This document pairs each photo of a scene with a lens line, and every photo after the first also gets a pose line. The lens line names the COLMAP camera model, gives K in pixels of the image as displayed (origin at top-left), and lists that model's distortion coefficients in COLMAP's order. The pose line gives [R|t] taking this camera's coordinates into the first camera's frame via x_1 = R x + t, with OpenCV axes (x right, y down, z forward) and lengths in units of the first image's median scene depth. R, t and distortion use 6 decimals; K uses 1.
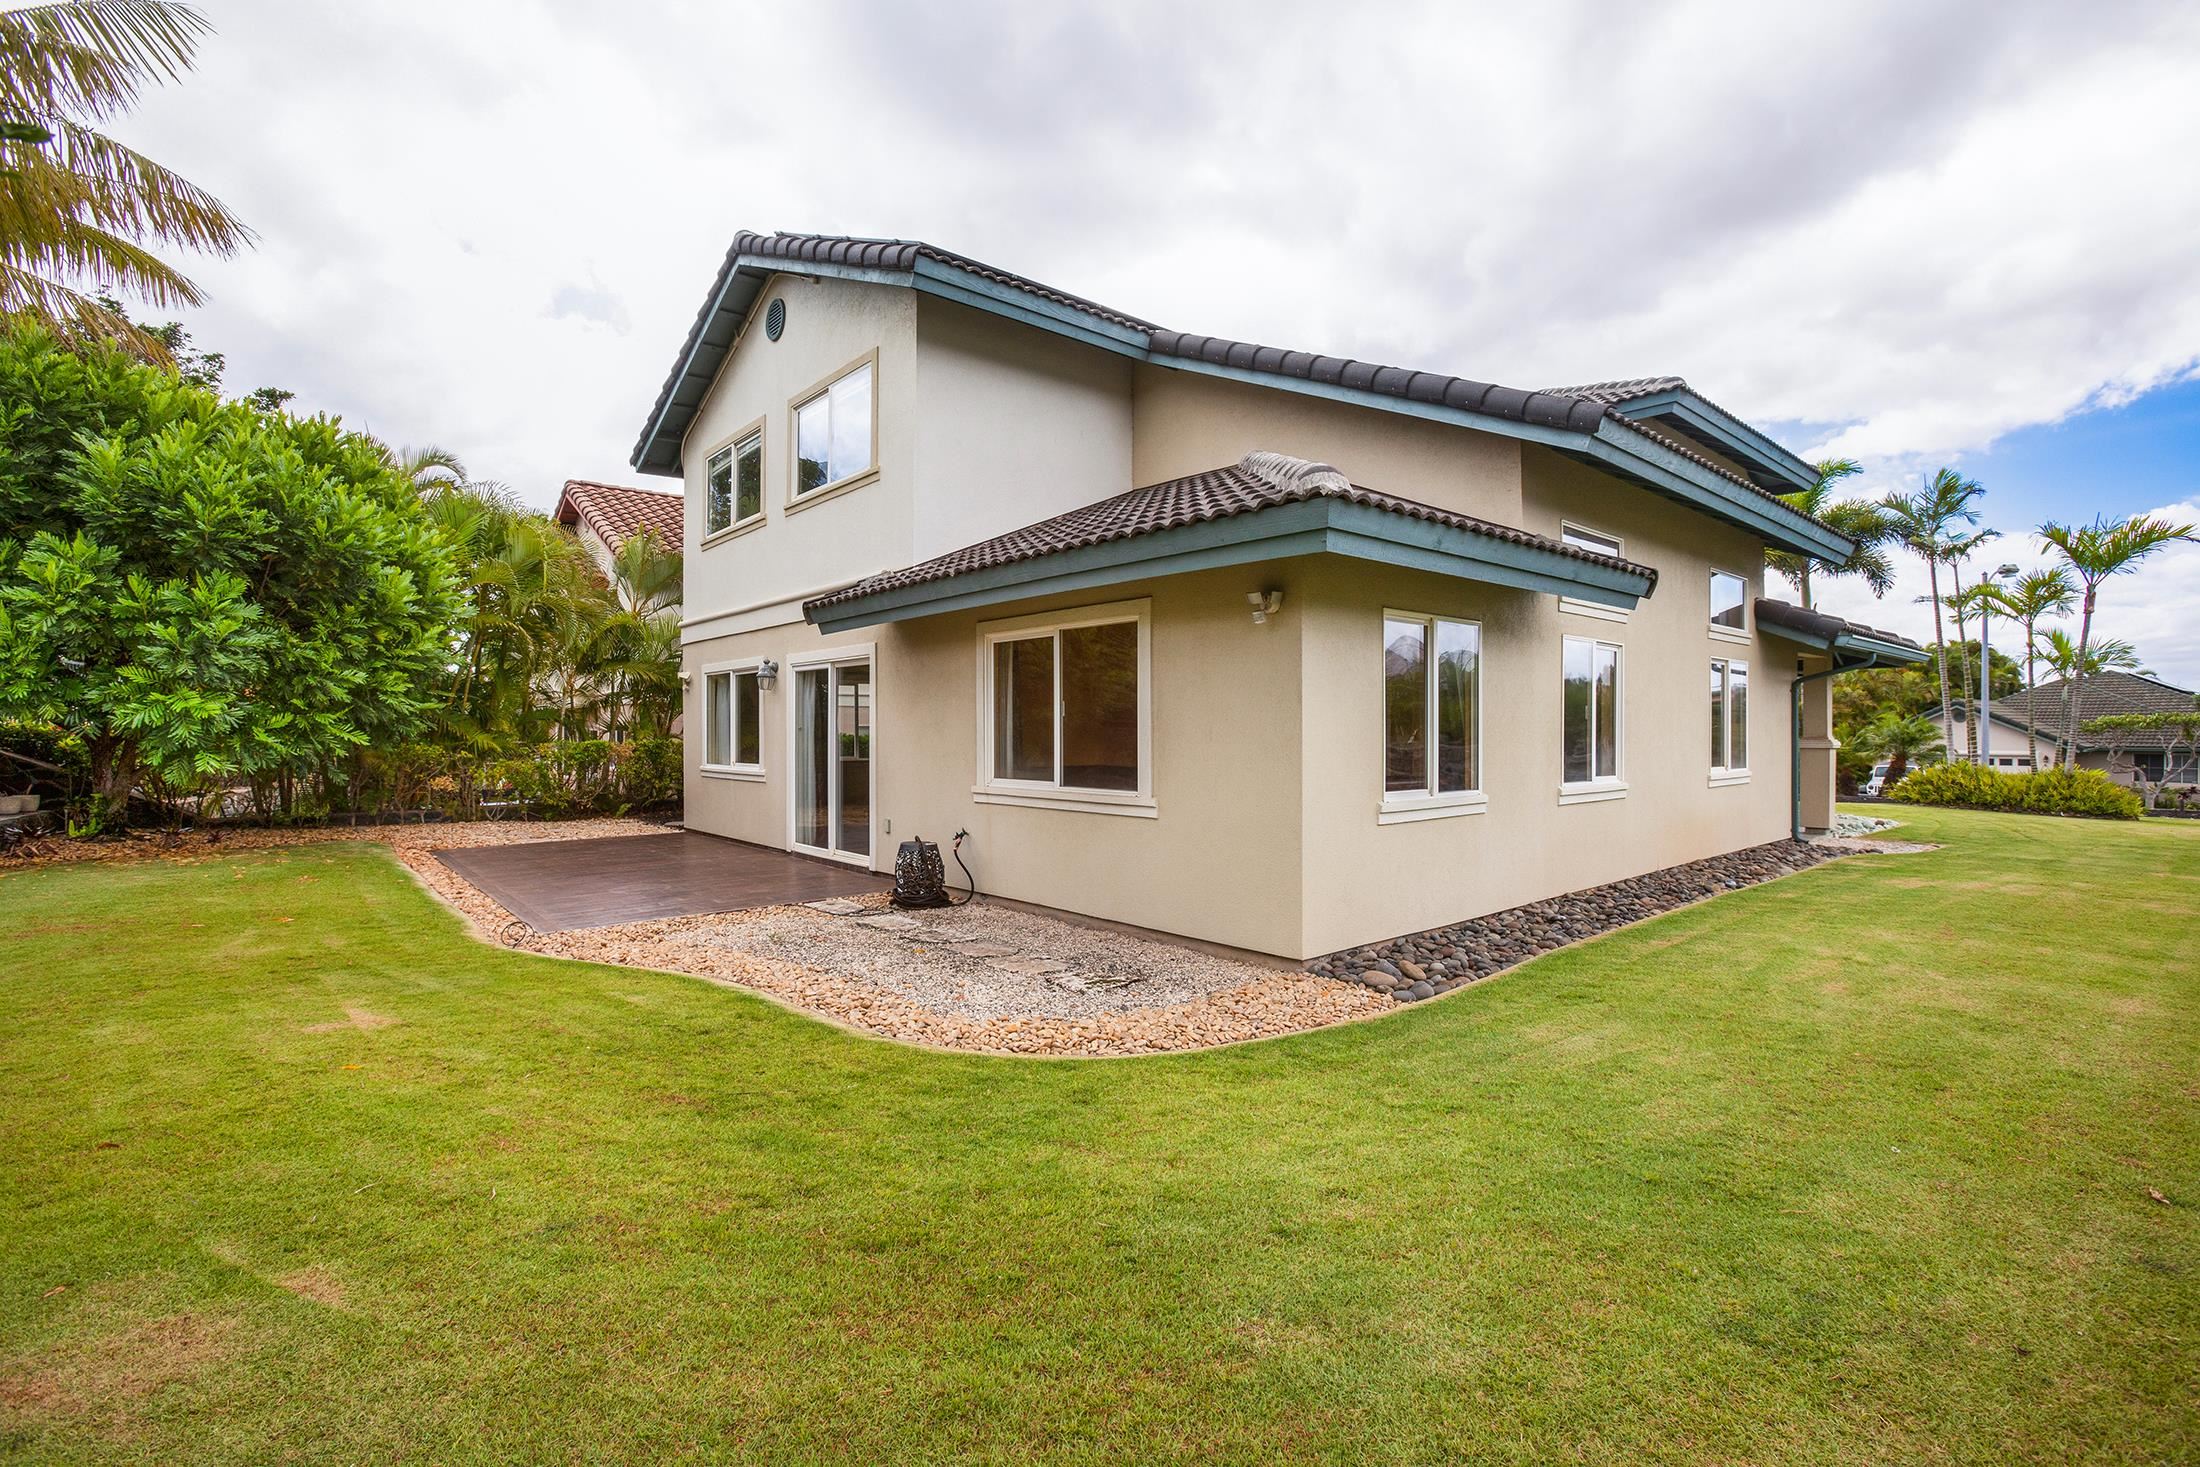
lens RADIAL K [[1010.5, 0, 1077.4], [0, 1010.5, 728.0], [0, 0, 1]] dist [-0.016322, 0.006693]
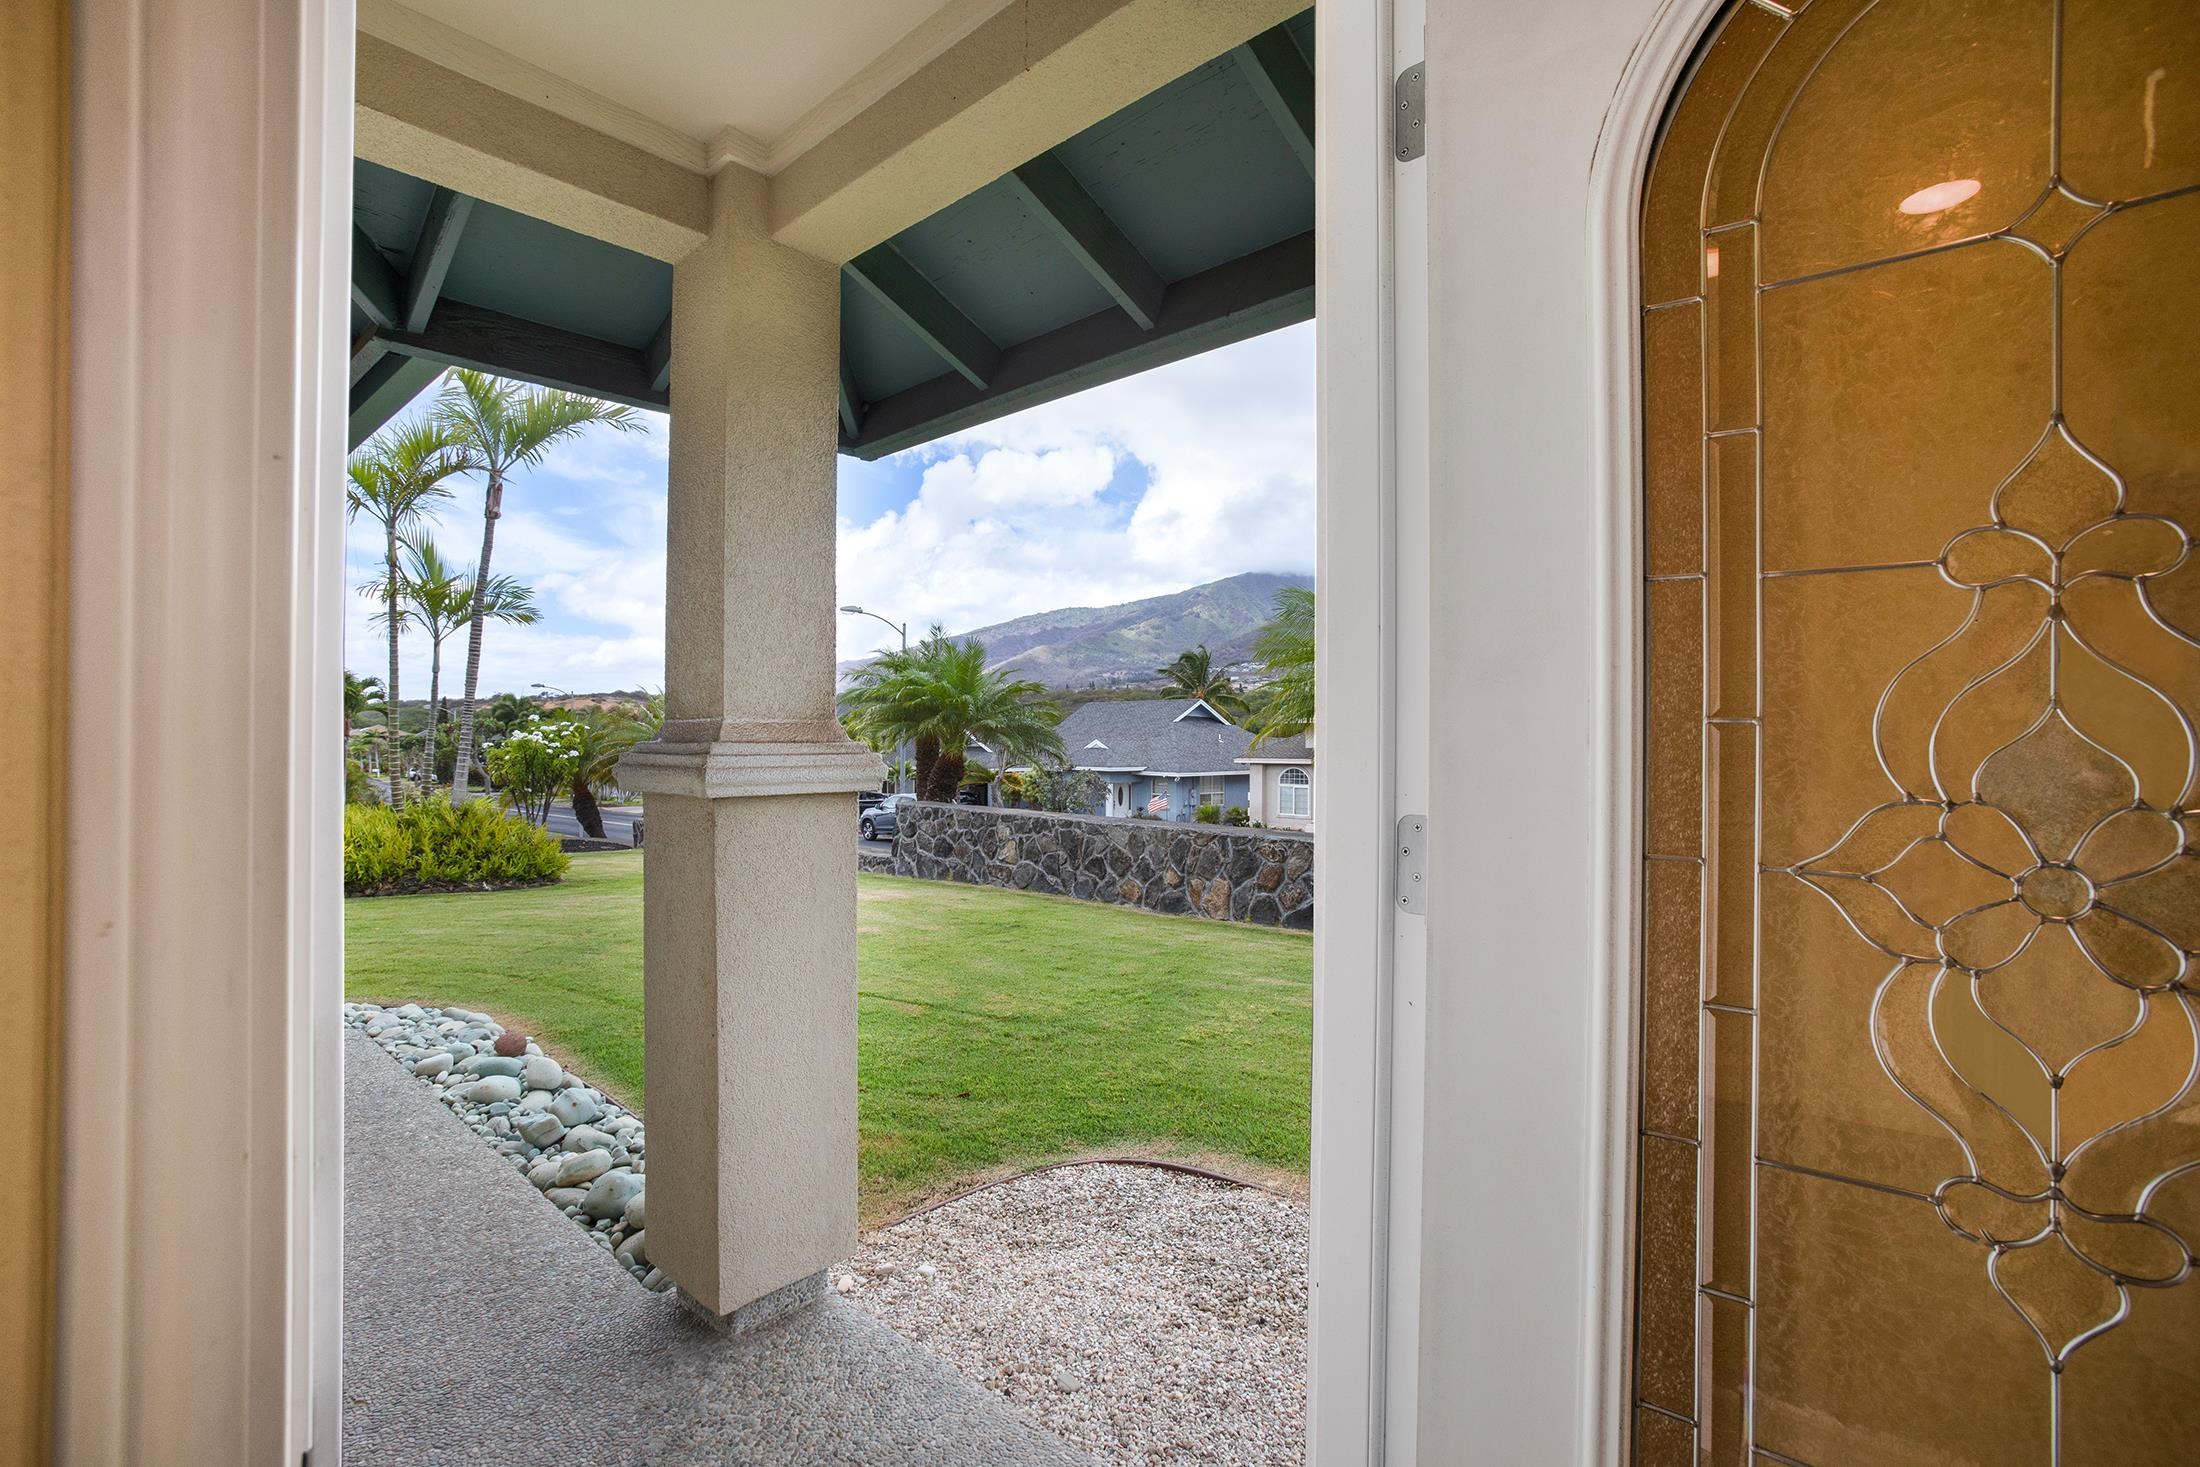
lens RADIAL K [[1010.5, 0, 1097.2], [0, 1010.5, 737.7], [0, 0, 1]] dist [-0.016322, 0.006693]
pose [[-0.105300, 0.007910, 0.994409, 0.402007], [-0.008590, 0.999924, -0.008864, 0.010024], [-0.994403, -0.009475, -0.105224, 0.693136]]
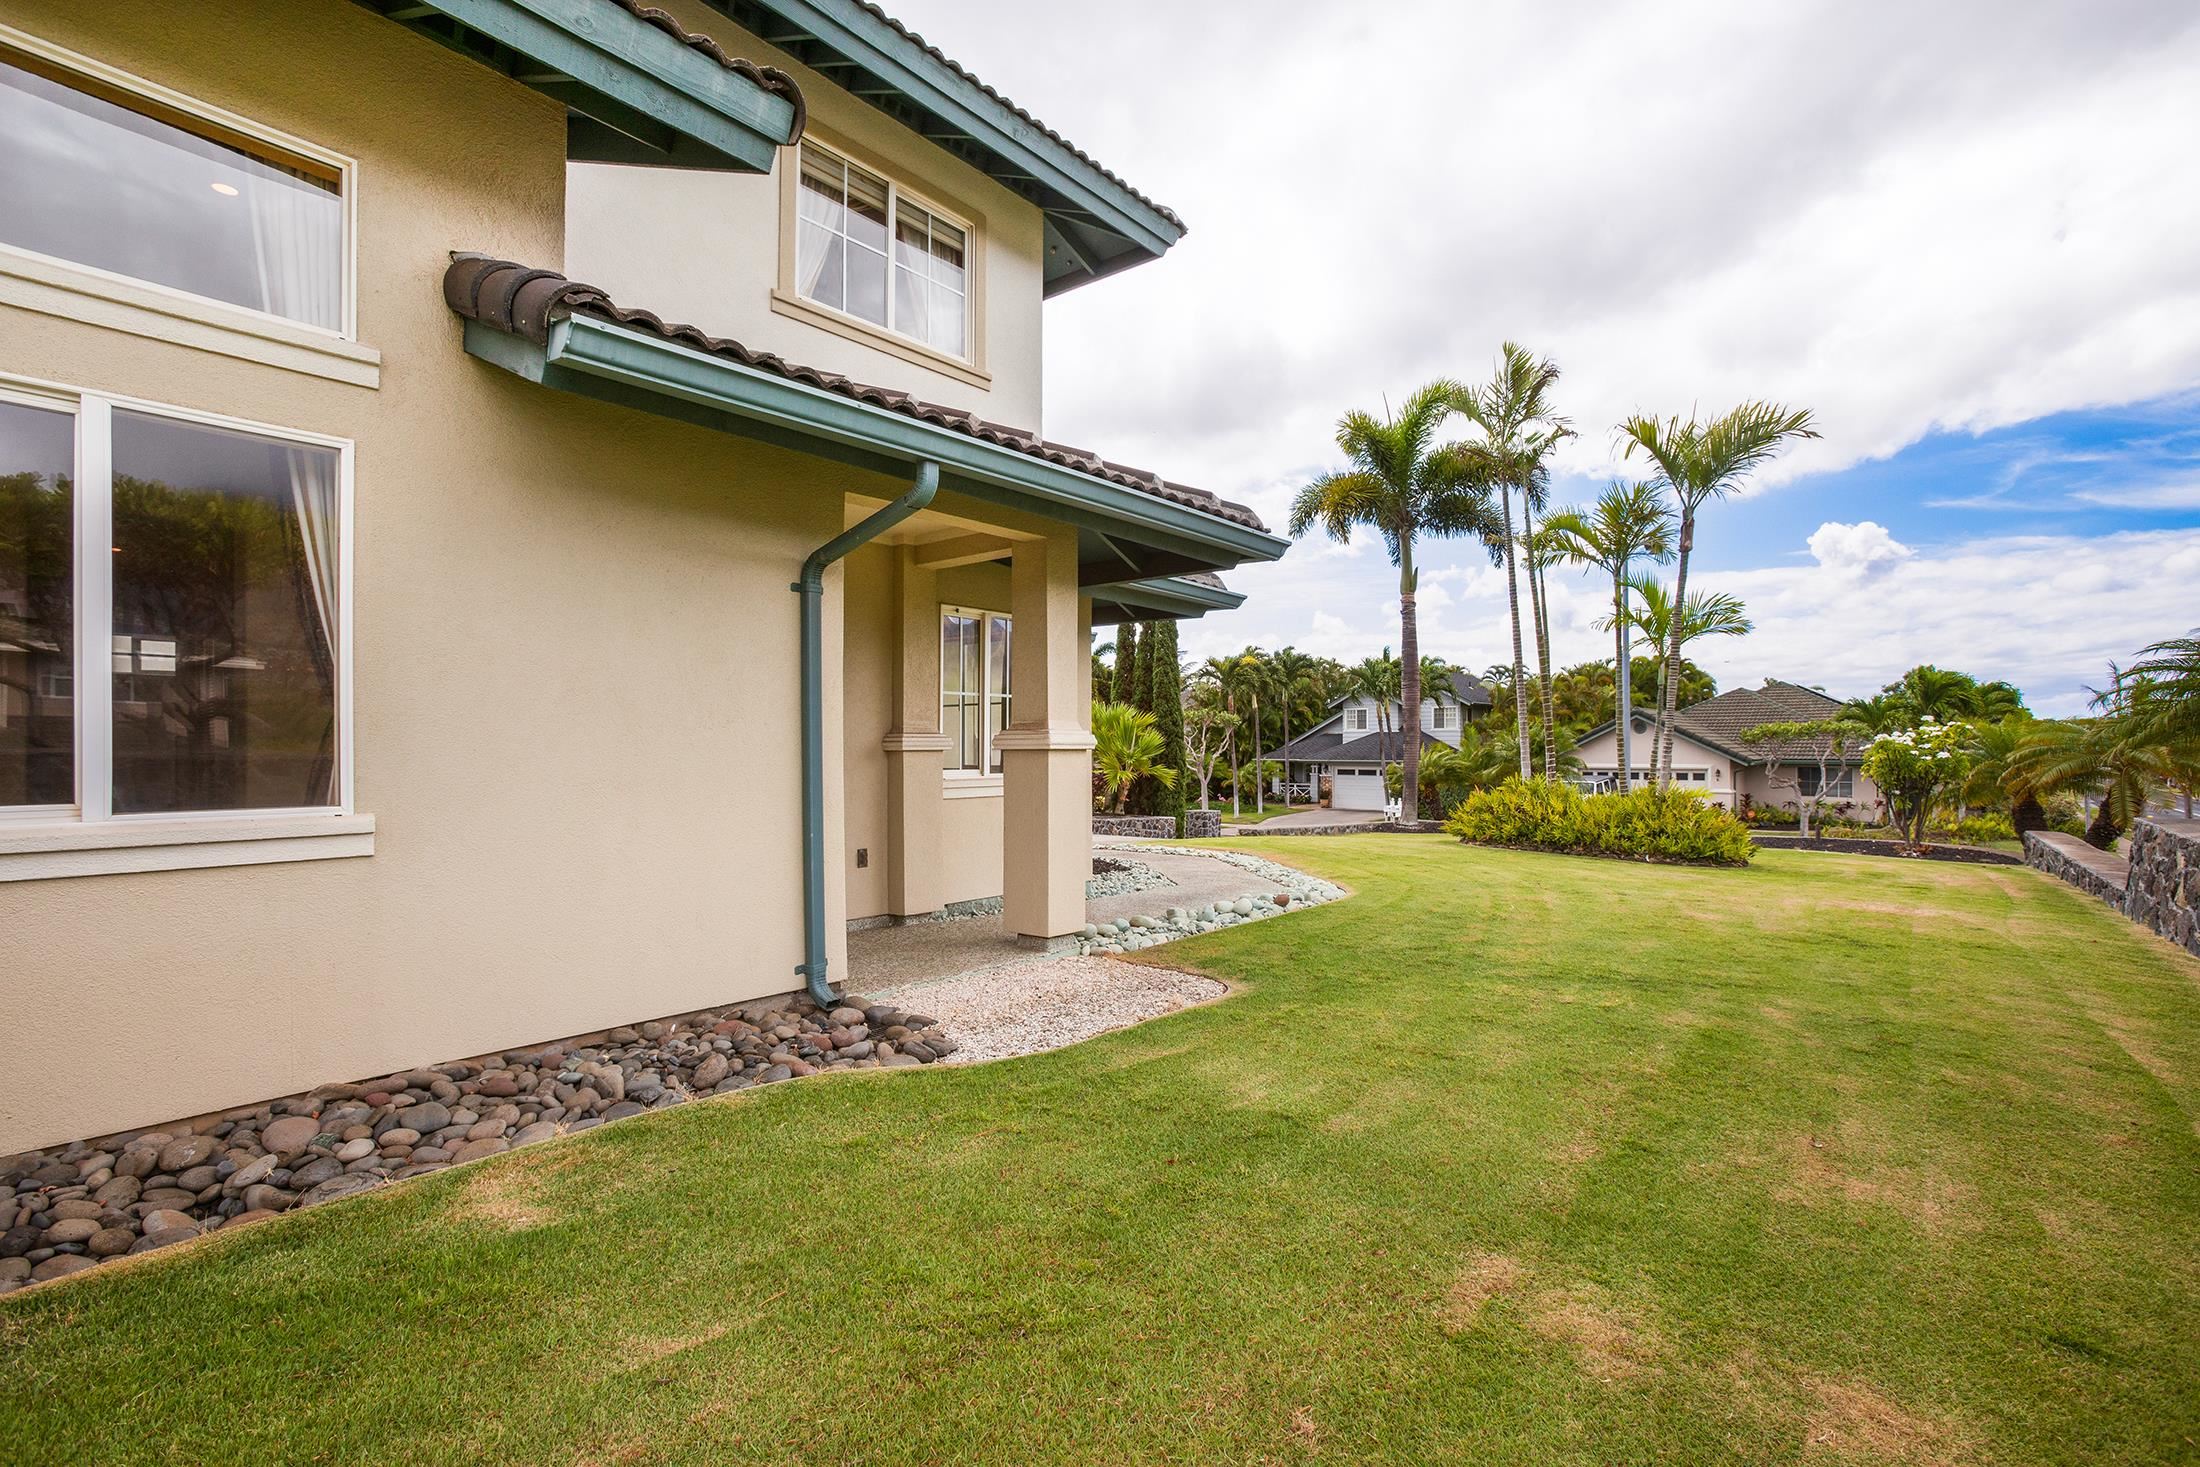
lens RADIAL K [[1010.5, 0, 1115.6], [0, 1010.5, 739.0], [0, 0, 1]] dist [-0.016322, 0.006693]
pose [[0.980045, -0.000288, 0.198776, 0.490999], [0.002135, 0.999957, -0.009079, 0.013784], [-0.198765, 0.009323, 0.980003, 0.410420]]
